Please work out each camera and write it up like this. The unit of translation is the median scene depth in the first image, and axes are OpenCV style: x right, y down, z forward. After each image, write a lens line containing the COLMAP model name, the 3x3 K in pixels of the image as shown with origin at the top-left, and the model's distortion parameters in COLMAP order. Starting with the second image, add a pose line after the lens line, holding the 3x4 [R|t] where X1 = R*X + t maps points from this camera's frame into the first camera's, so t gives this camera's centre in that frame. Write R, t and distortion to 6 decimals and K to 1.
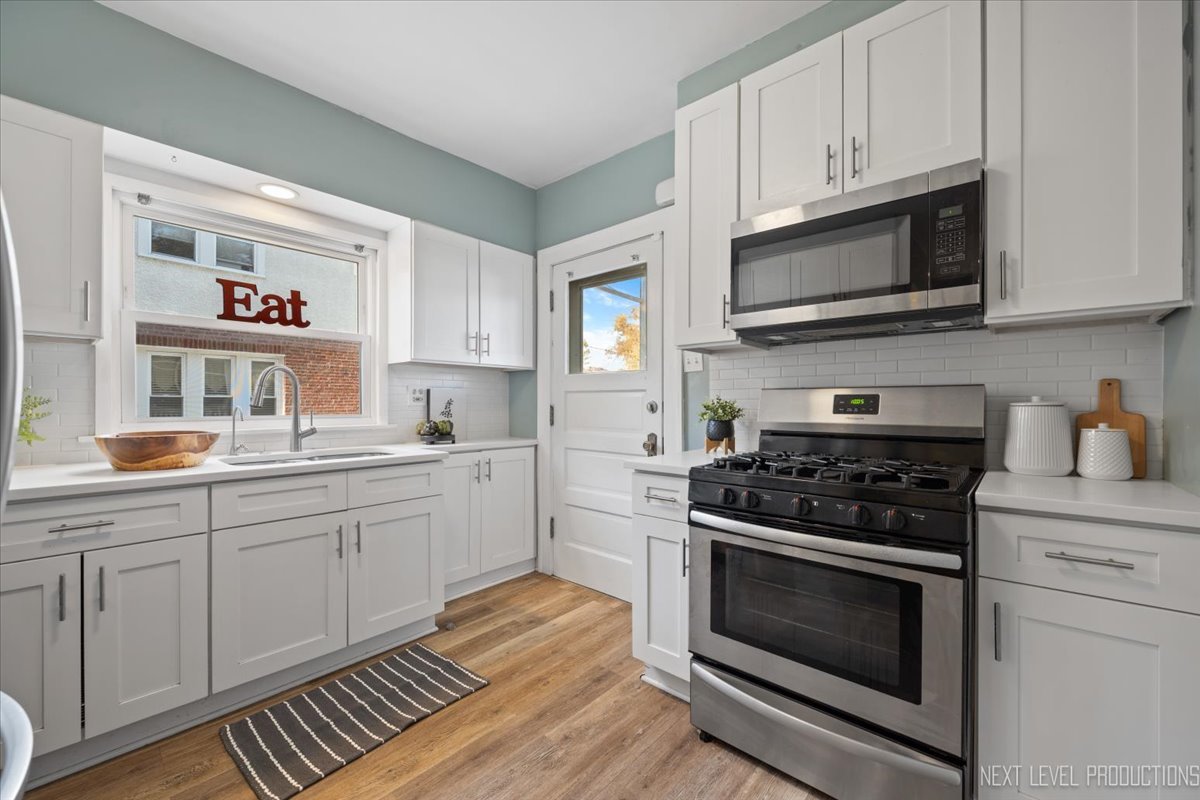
lens RADIAL K [[483.9, 0, 595.1], [0, 483.9, 404.0], [0, 0, 1]] dist [-0.000168, 0.000046]
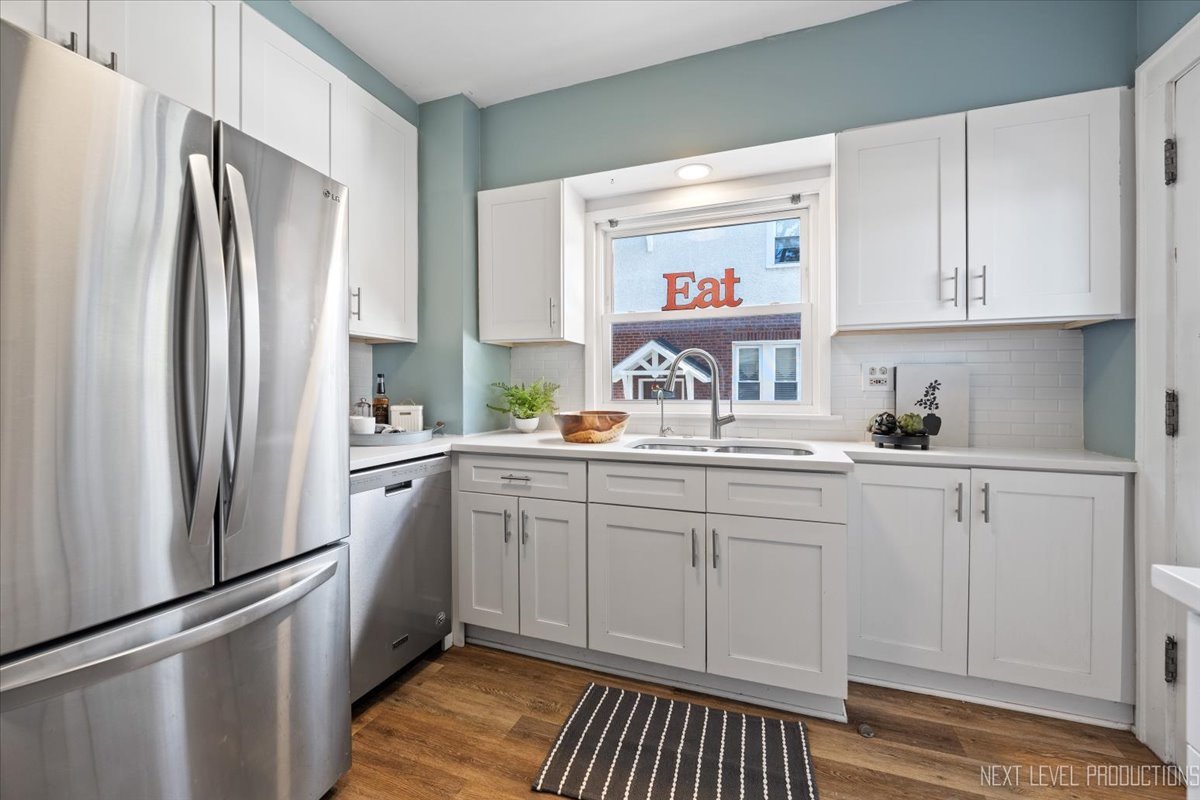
lens RADIAL K [[486.6, 0, 597.6], [0, 486.6, 390.4], [0, 0, 1]] dist [-0.002120, -0.000352]
pose [[0.357813, 0.003532, -0.933787, 0.181875], [0.000216, 0.999993, 0.003865, -0.000024], [0.933793, -0.001585, 0.357809, 0.429393]]
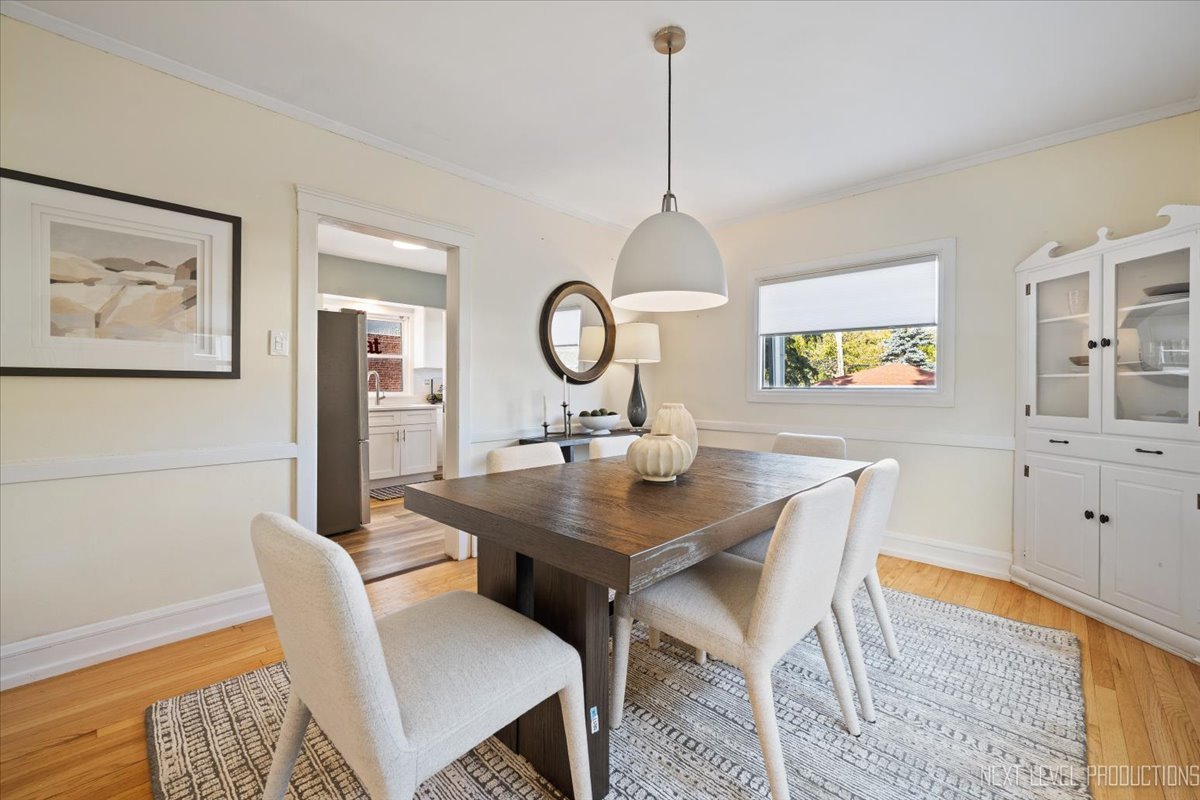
lens RADIAL K [[486.6, 0, 597.6], [0, 486.6, 390.4], [0, 0, 1]] dist [-0.002120, -0.000352]
pose [[0.999108, -0.000791, -0.042214, 0.581679], [0.000963, 0.999991, 0.004041, 0.013076], [0.042211, -0.004078, 0.999100, -1.371736]]
